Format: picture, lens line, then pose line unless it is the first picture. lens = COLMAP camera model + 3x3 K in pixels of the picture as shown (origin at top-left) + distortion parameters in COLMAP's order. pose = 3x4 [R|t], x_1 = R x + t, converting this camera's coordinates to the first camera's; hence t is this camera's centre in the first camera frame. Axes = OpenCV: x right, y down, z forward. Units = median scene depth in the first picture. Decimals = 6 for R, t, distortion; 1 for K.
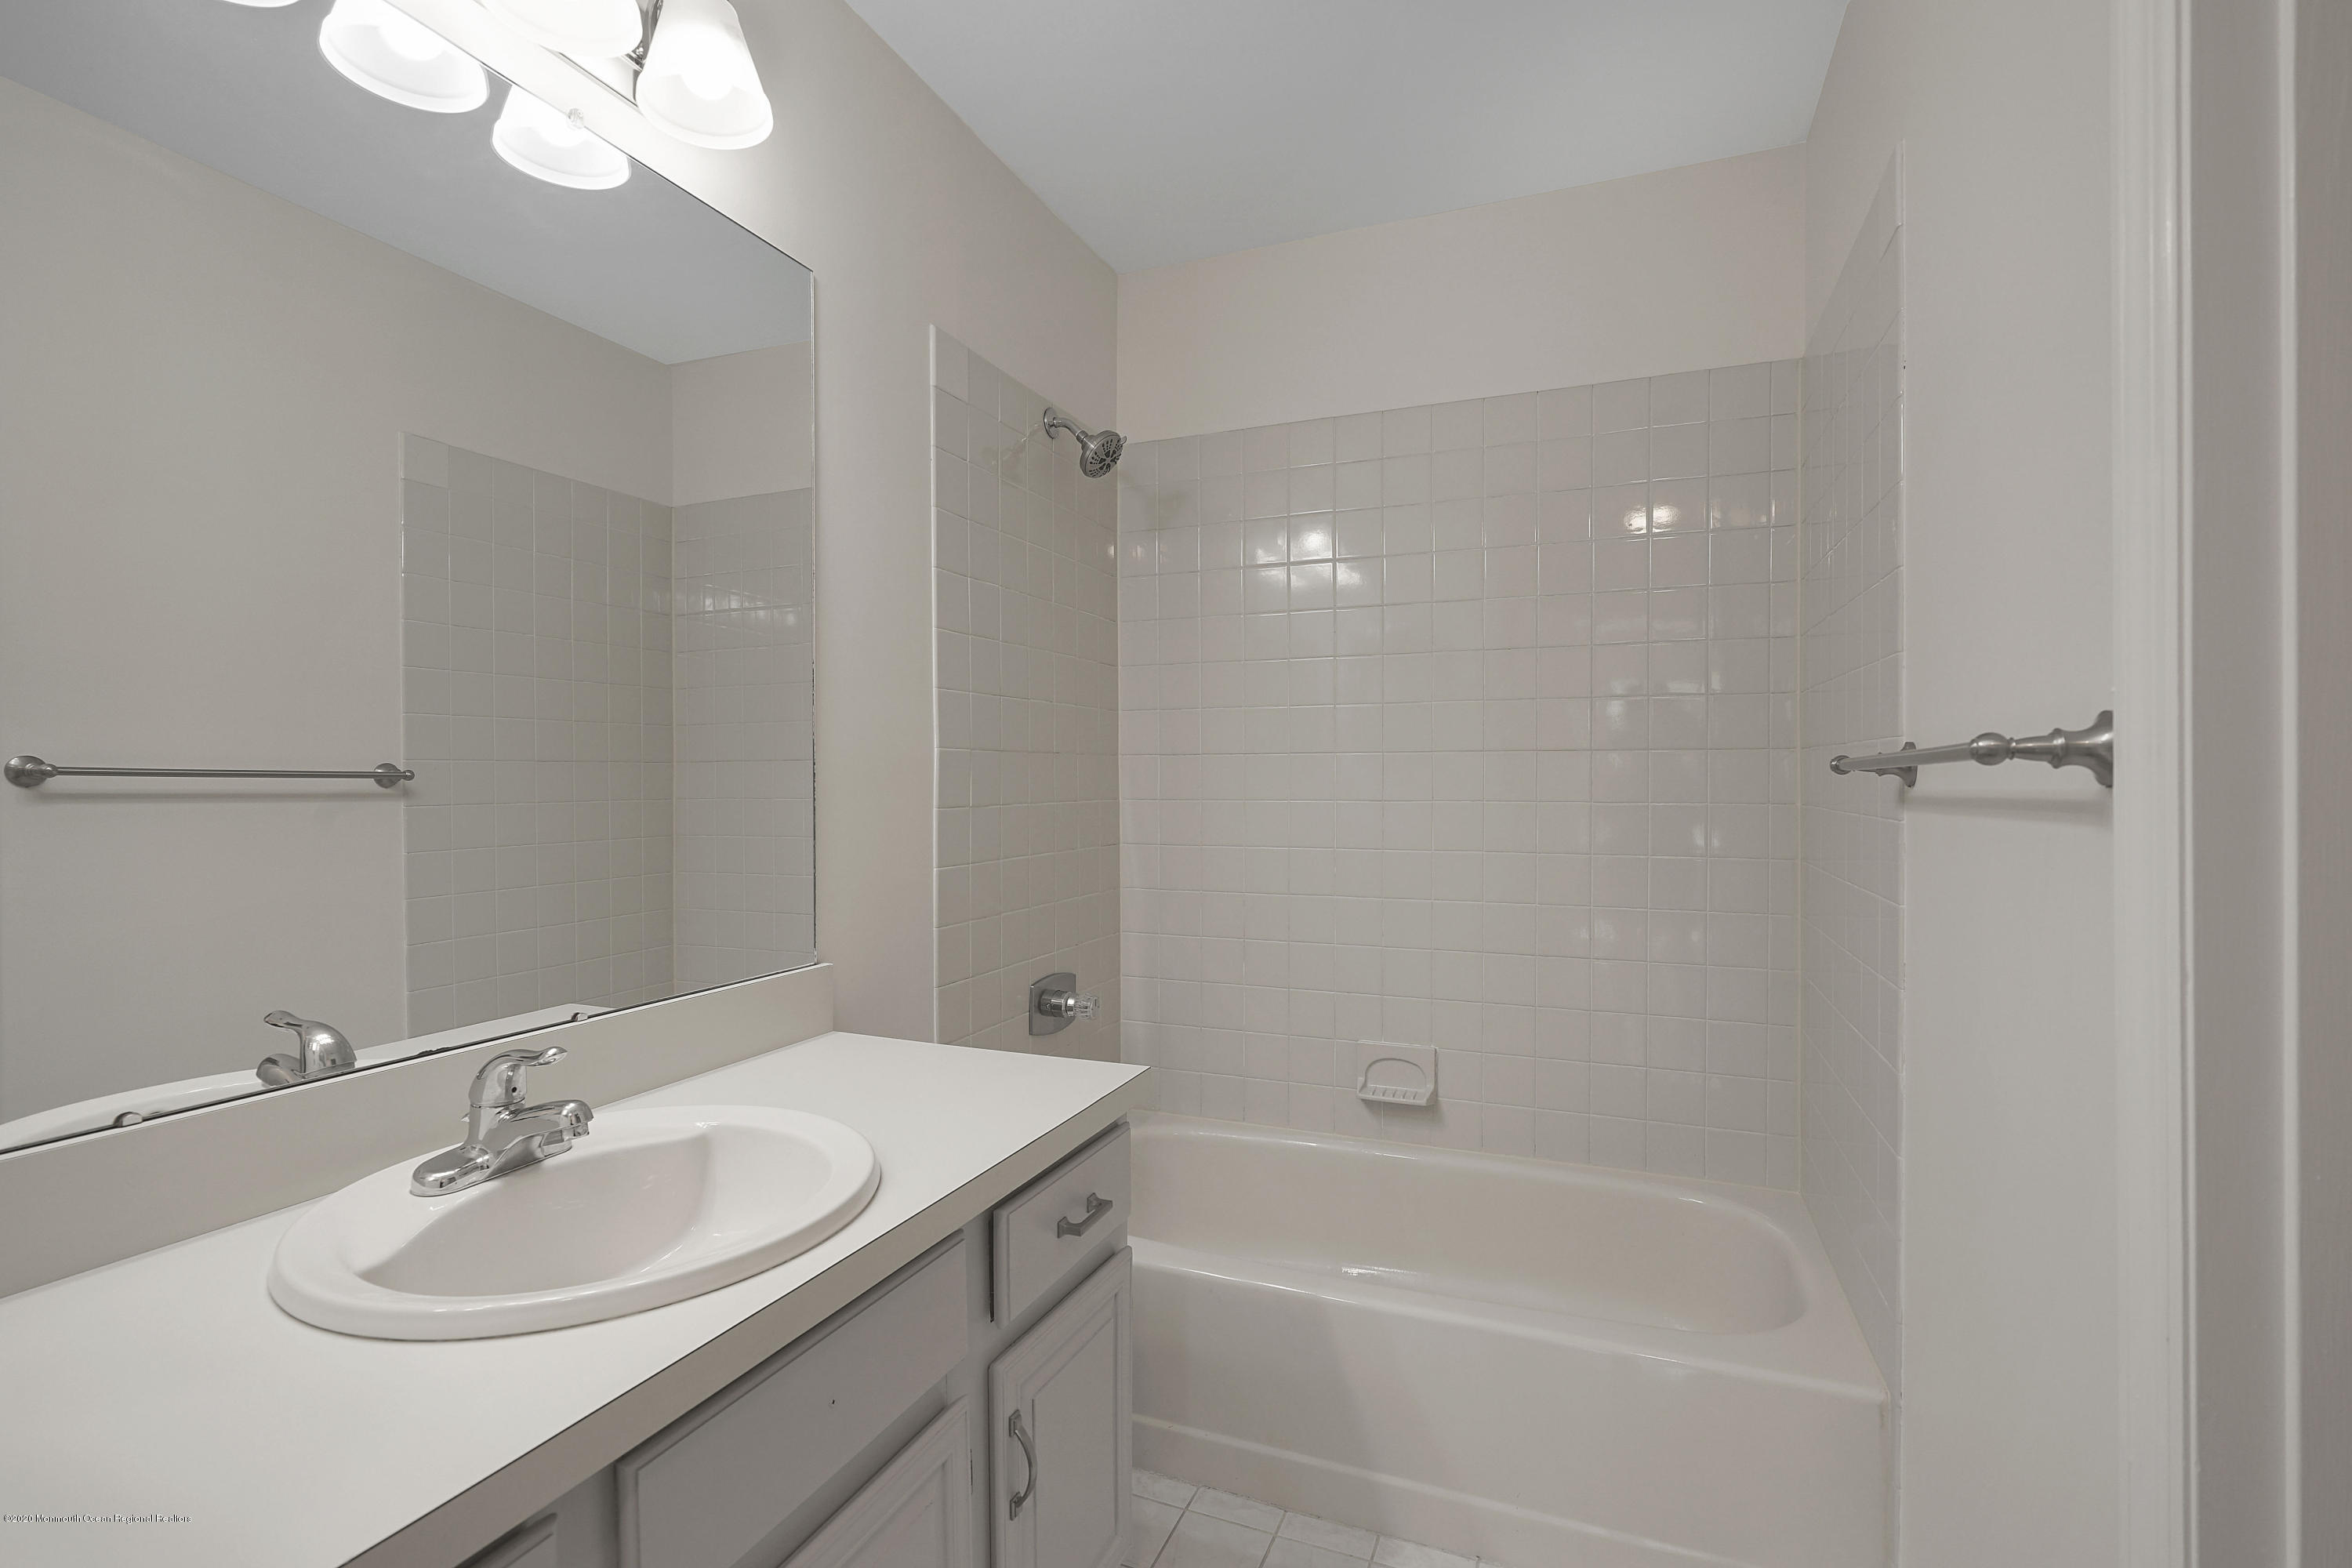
lens RADIAL K [[1072.6, 0, 1181.2], [0, 1072.6, 777.5], [0, 0, 1]] dist [-0.002307, 0.000409]
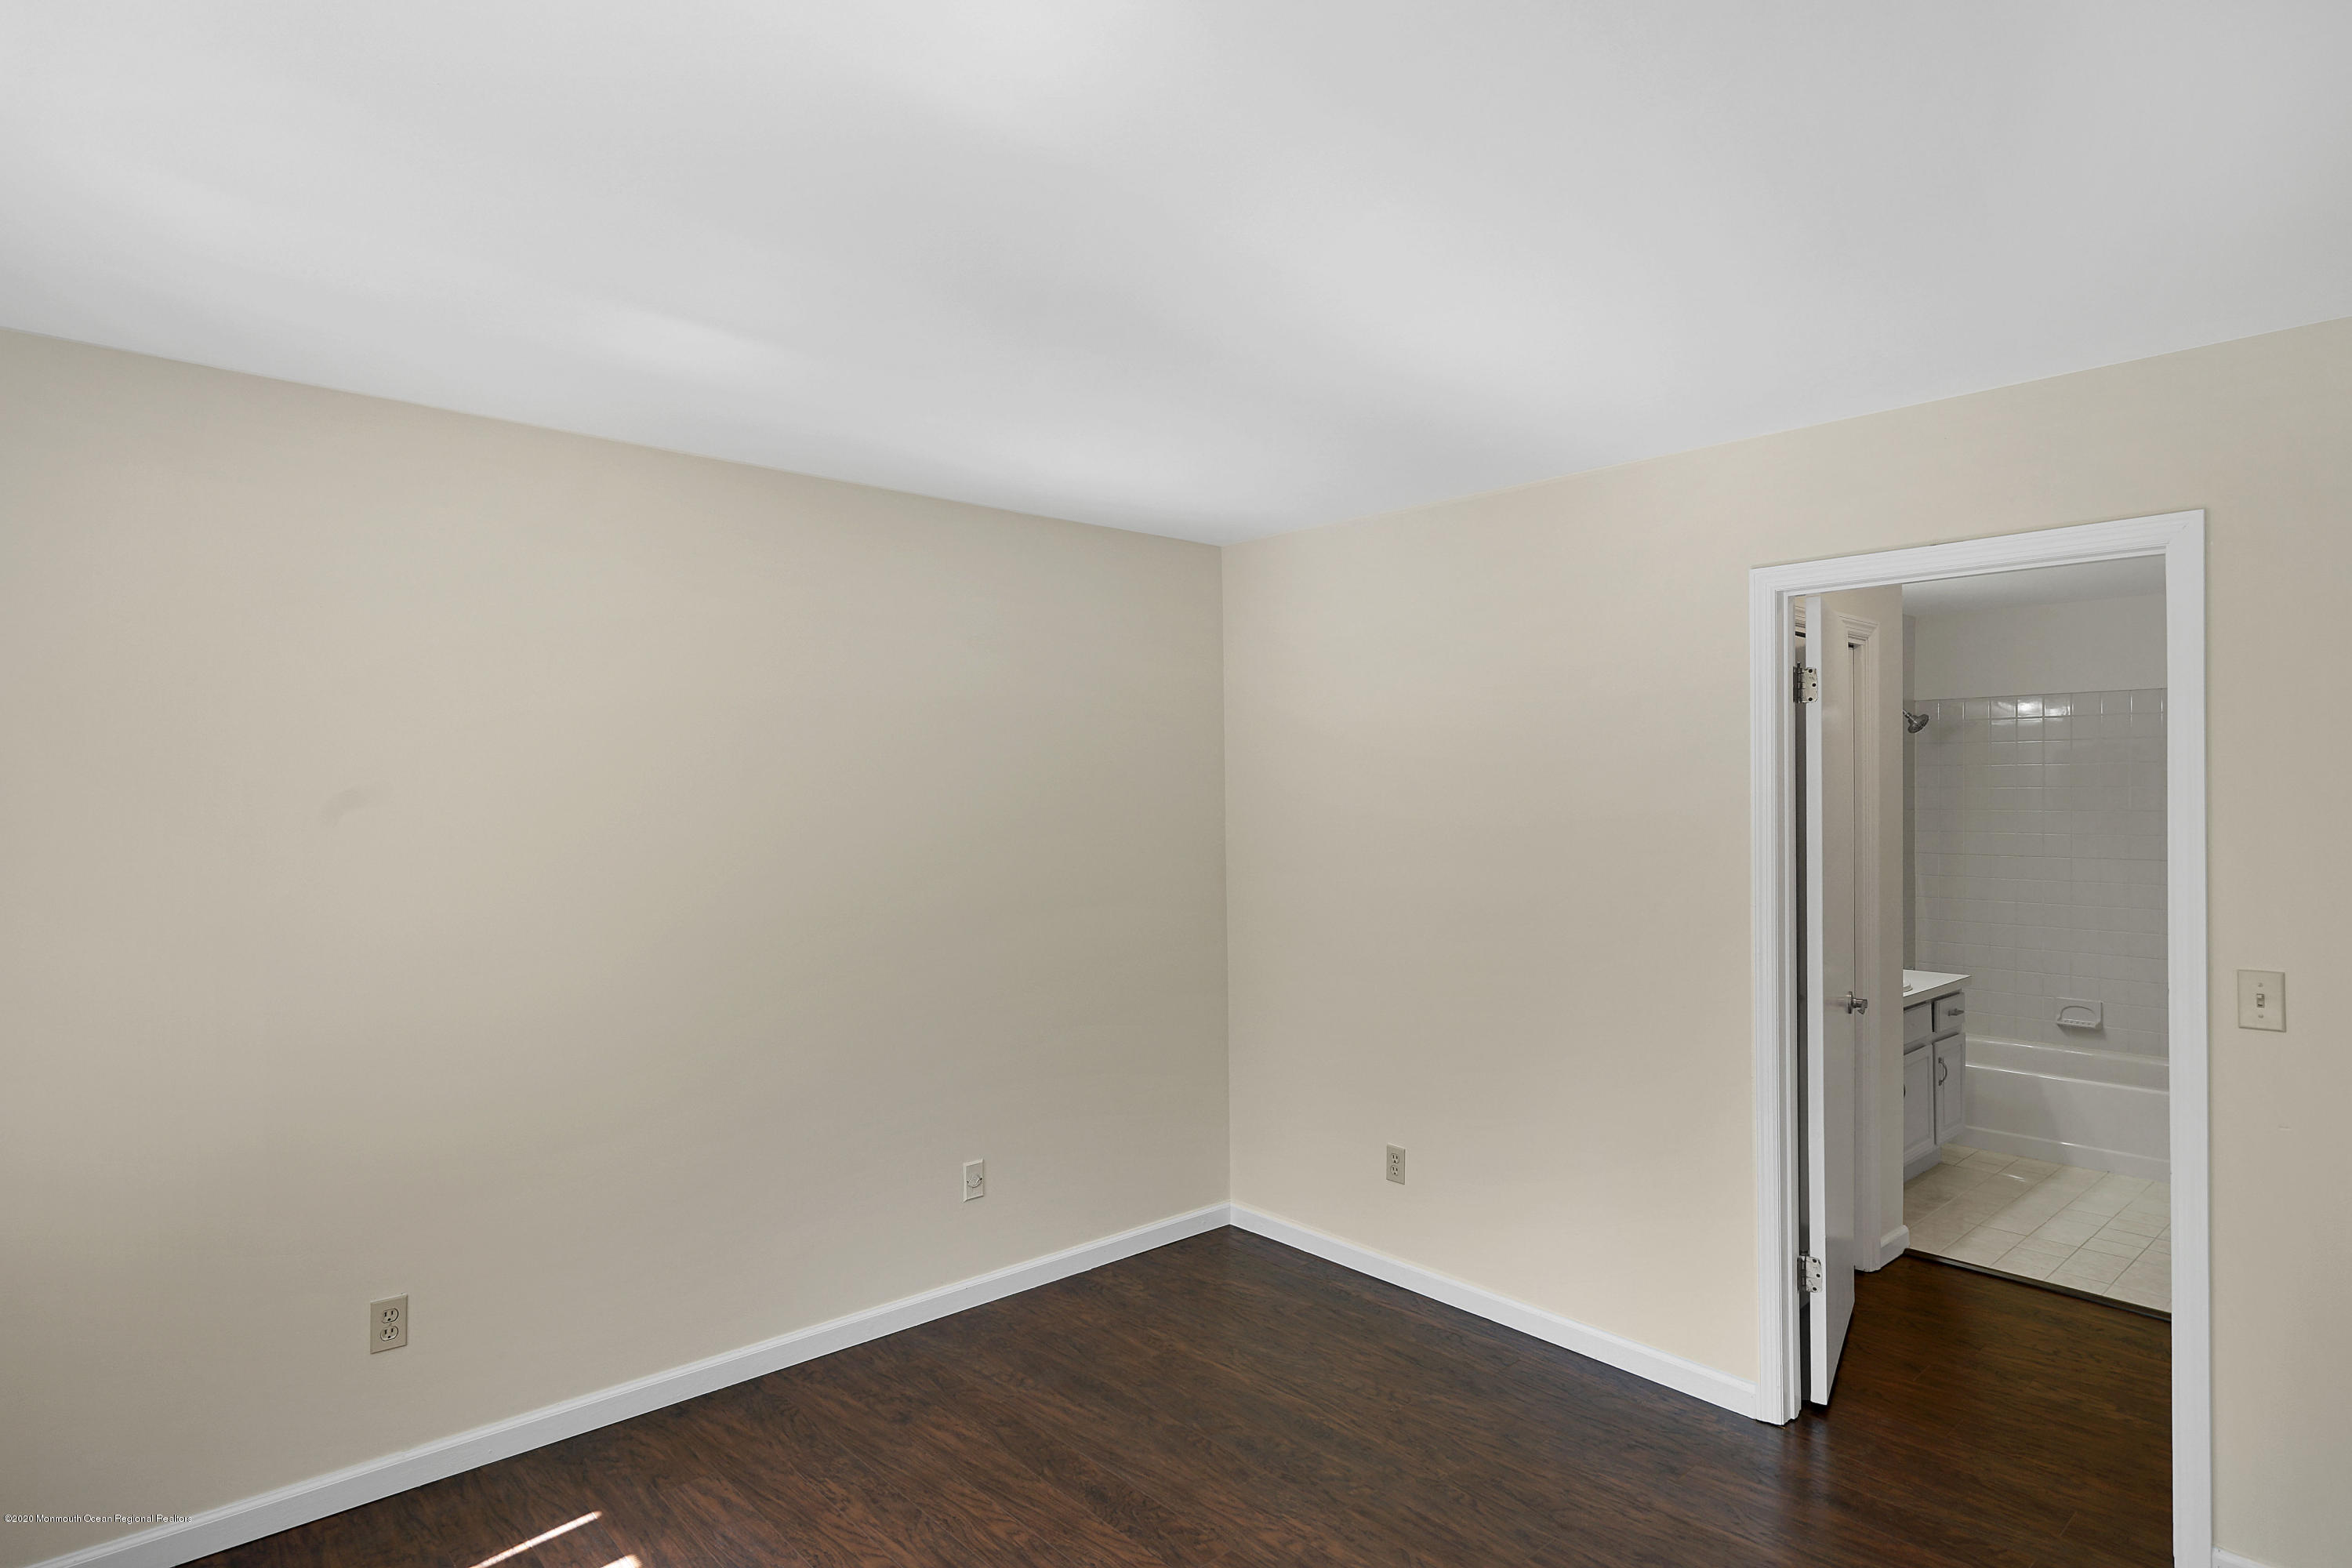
lens RADIAL K [[1269.2, 0, 1170.3], [0, 1269.2, 799.2], [0, 0, 1]] dist [0.001363, -0.000610]
pose [[0.901386, 0.006680, -0.432965, -0.355054], [-0.005704, 0.999977, 0.003553, -0.148115], [0.432979, -0.000733, 0.901404, -2.171955]]
